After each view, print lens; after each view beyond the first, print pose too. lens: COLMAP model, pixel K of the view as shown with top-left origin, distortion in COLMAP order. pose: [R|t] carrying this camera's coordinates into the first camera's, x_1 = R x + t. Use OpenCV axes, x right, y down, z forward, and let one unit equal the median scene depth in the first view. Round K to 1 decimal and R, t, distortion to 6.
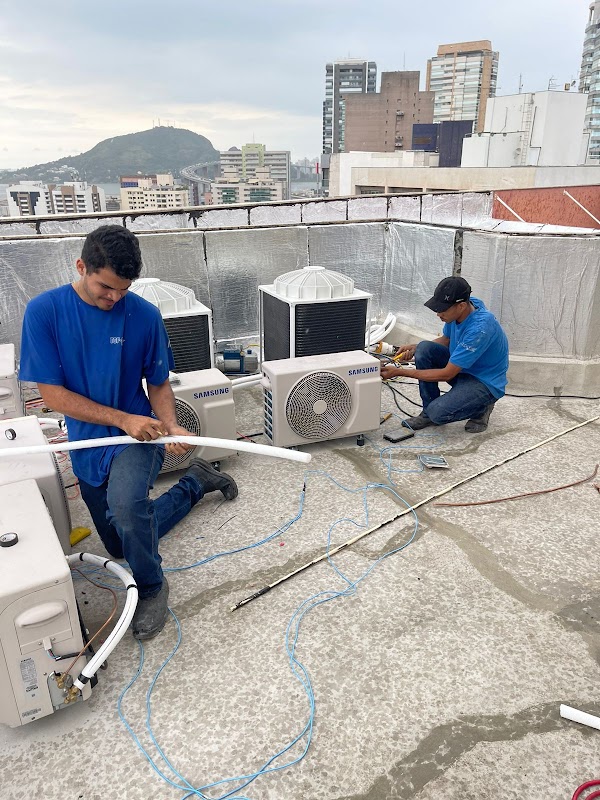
lens RADIAL K [[595.0, 0, 300.4], [0, 595.0, 417.4], [0, 0, 1]] dist [0.038833, -0.063447]
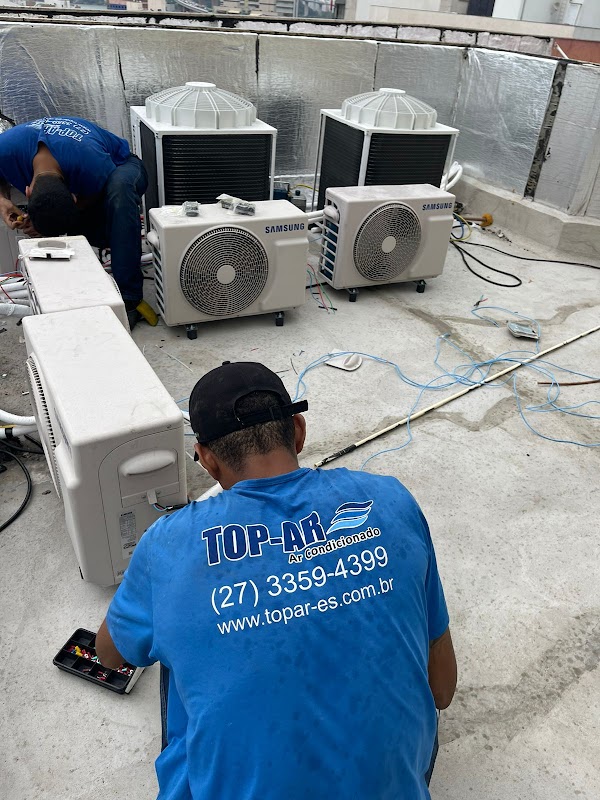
lens RADIAL K [[595.0, 0, 300.4], [0, 595.0, 417.4], [0, 0, 1]] dist [0.038833, -0.063447]
pose [[0.996704, 0.073231, 0.034896, -0.096592], [-0.078942, 0.974629, 0.209445, 0.029862], [-0.018673, -0.211510, 0.977197, 0.077560]]
